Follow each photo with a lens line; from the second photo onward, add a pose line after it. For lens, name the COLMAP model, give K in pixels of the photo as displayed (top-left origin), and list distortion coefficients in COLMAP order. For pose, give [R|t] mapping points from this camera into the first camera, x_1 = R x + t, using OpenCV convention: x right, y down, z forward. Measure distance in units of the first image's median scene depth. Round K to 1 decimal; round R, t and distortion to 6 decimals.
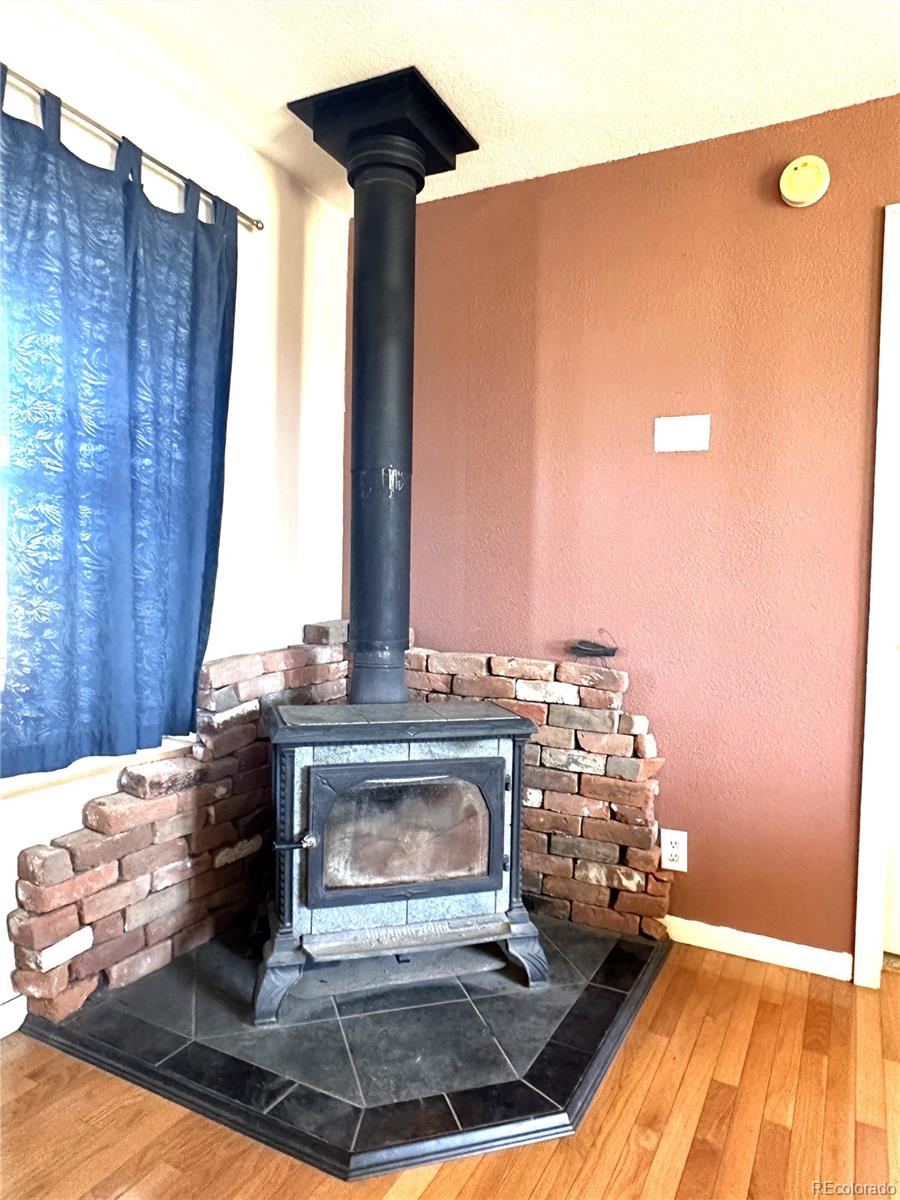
lens RADIAL K [[776.9, 0, 450.0], [0, 776.9, 600.0], [0, 0, 1]] dist [0.004510, 0.001498]
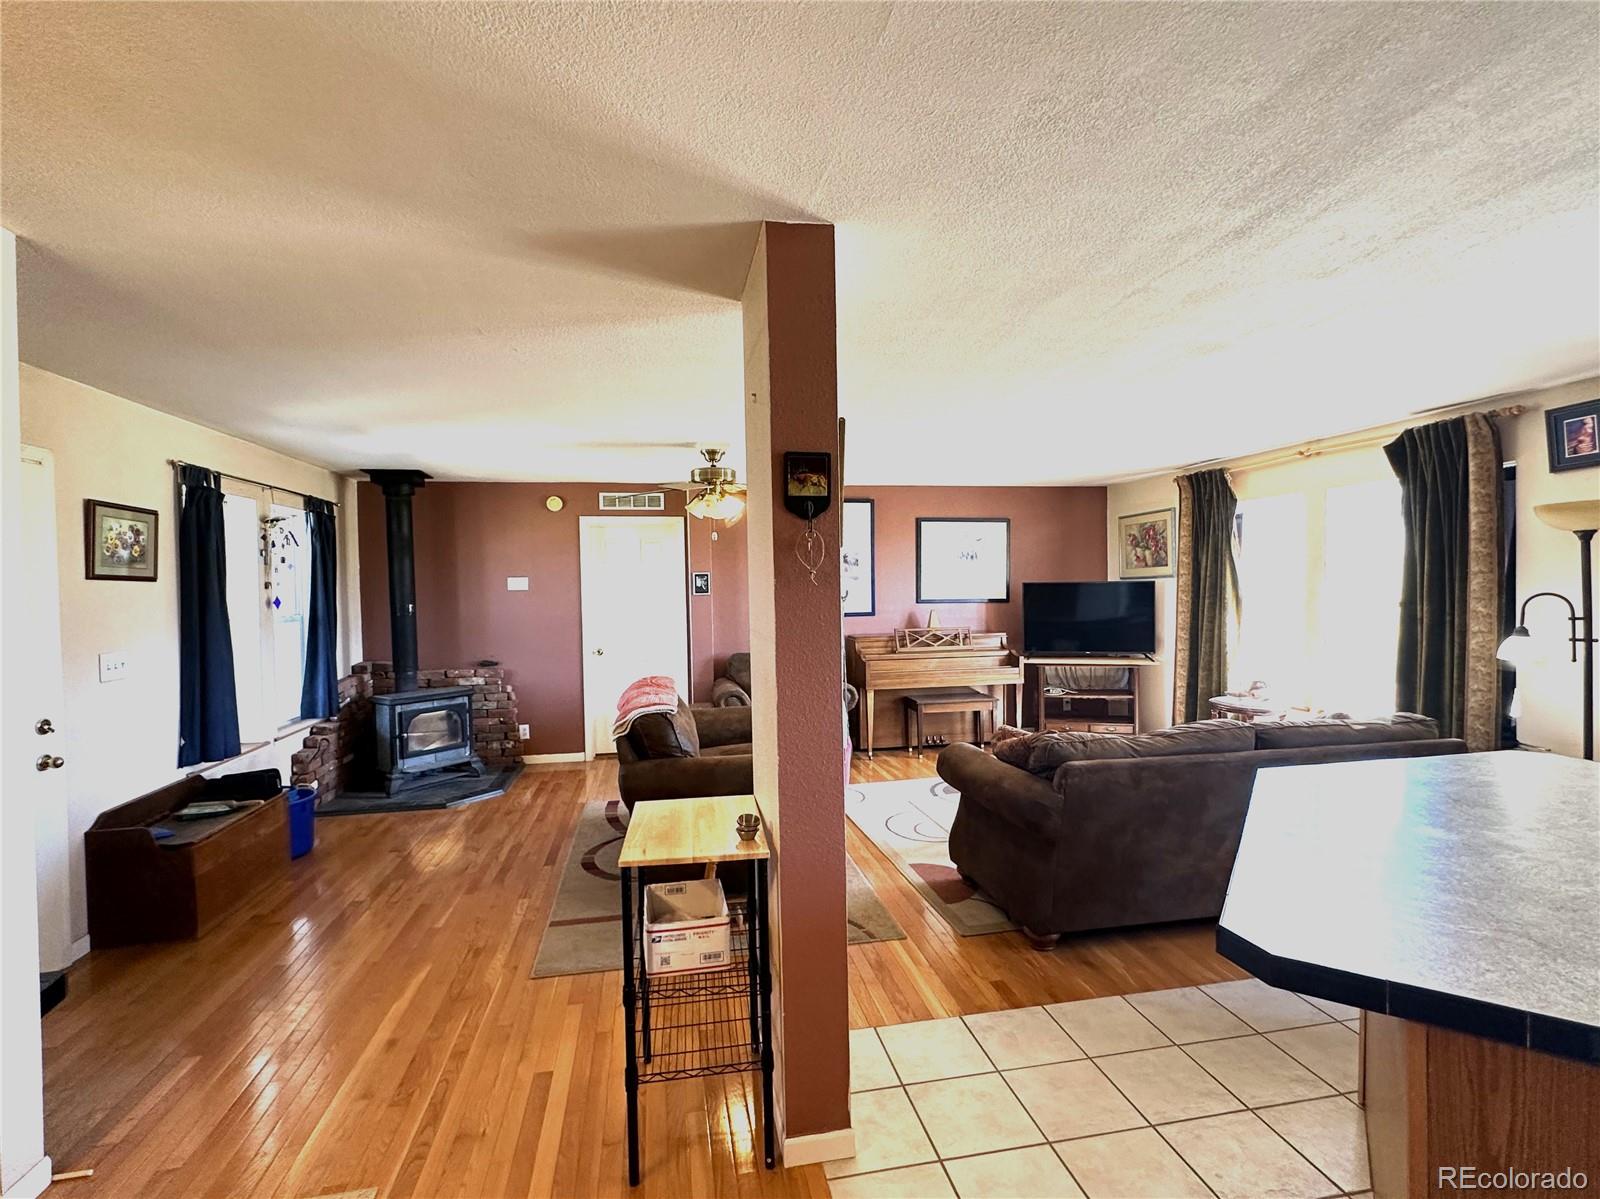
lens RADIAL K [[758.9, 0, 796.8], [0, 758.9, 604.1], [0, 0, 1]] dist [0.000716, -0.000144]
pose [[0.785107, -0.054092, 0.616994, -0.641562], [0.056399, 0.998284, 0.015754, -0.133363], [-0.616788, 0.022429, 0.786810, -1.881913]]
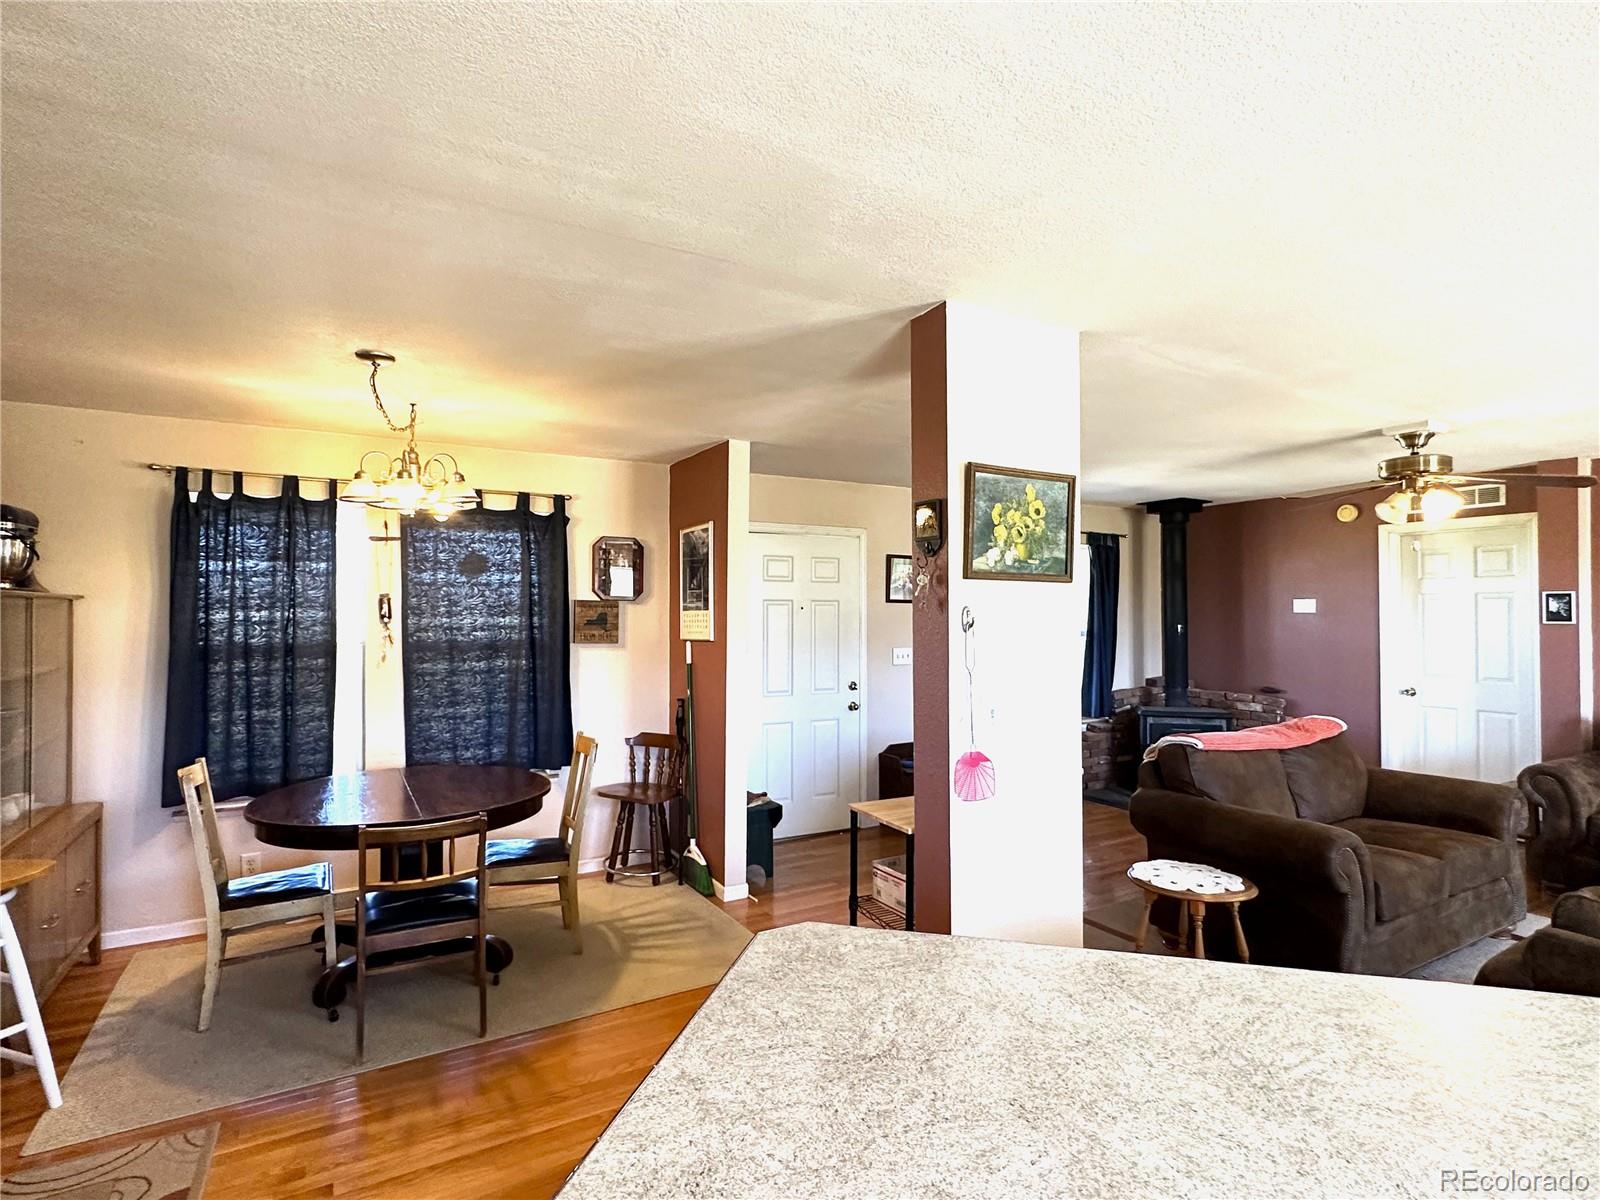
lens RADIAL K [[803.7, 0, 801.0], [0, 803.7, 605.8], [0, 0, 1]] dist [0.000784, 0.000557]
pose [[0.842968, -0.032292, -0.536994, 0.338531], [0.006101, 0.998706, -0.050479, -0.096440], [0.537930, 0.039276, 0.842074, -2.215771]]
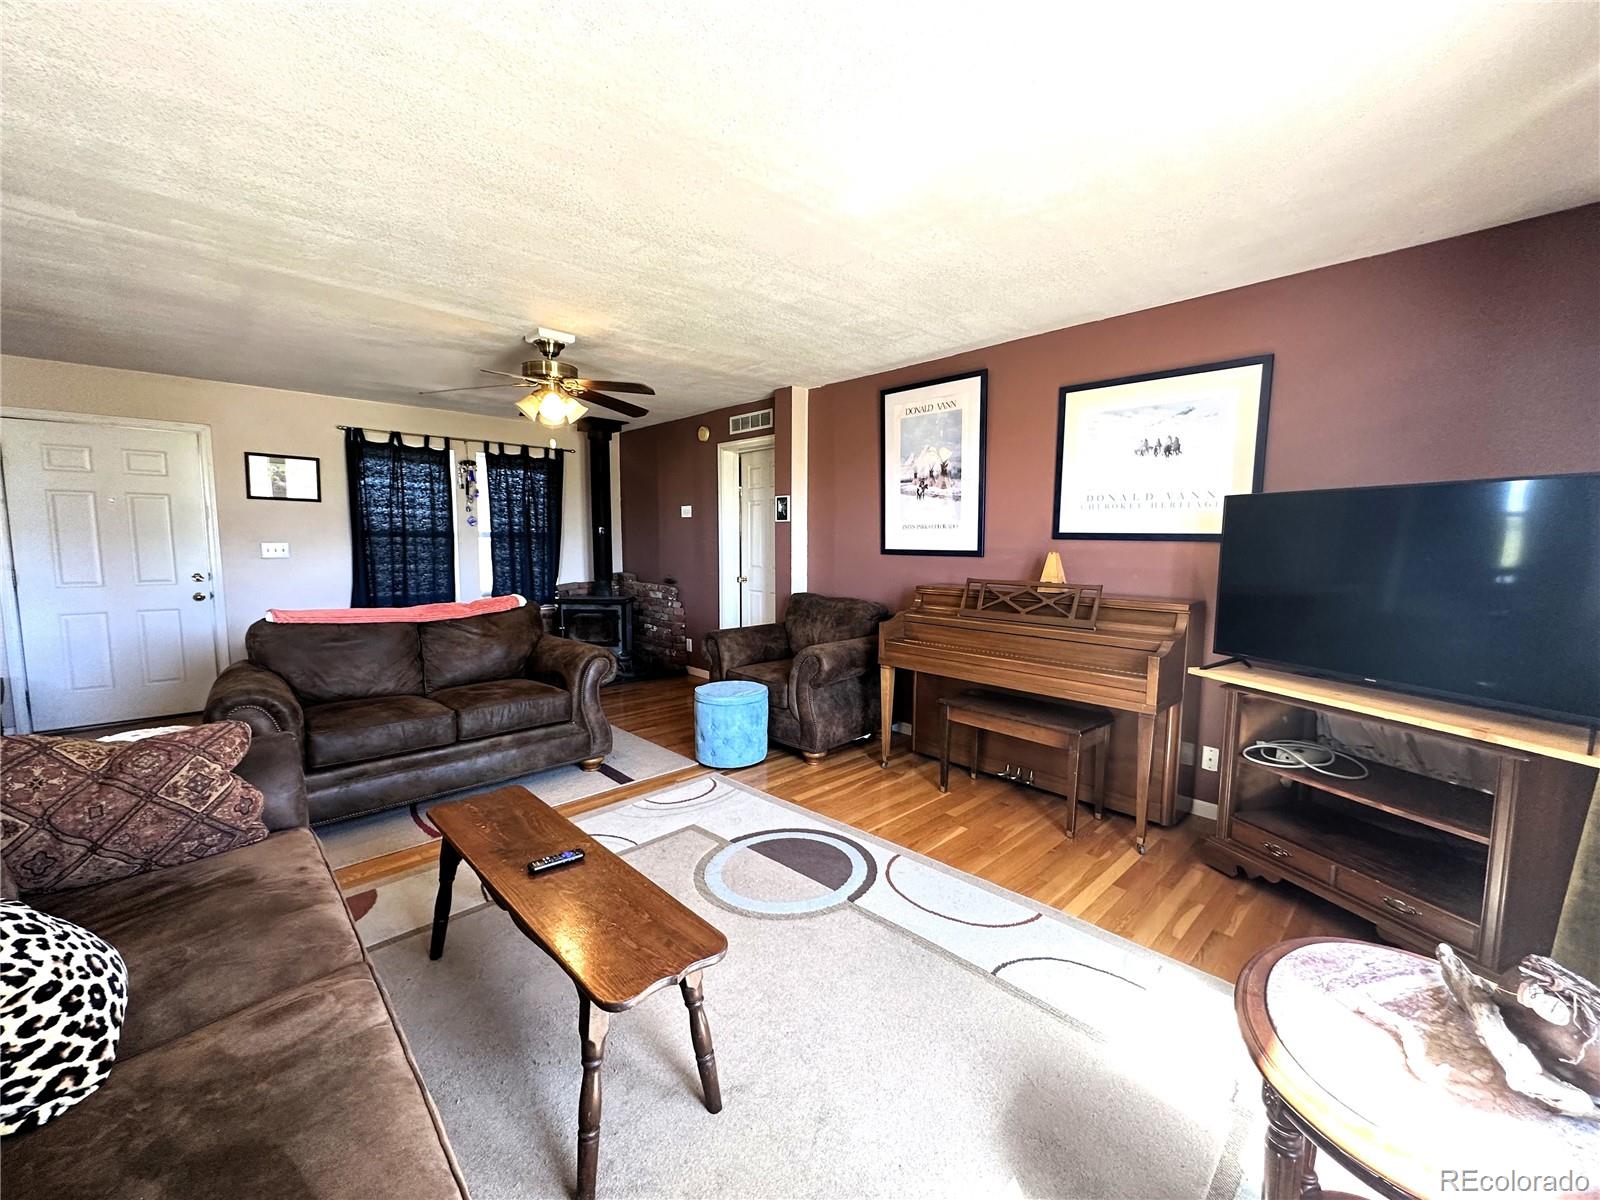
lens RADIAL K [[635.5, 0, 799.4], [0, 635.5, 601.2], [0, 0, 1]] dist [-0.001143, 0.000001]
pose [[0.948281, 0.012059, -0.317202, 1.617819], [0.007529, 0.998143, 0.060455, -0.006411], [0.317342, -0.059716, 0.946429, -1.356079]]
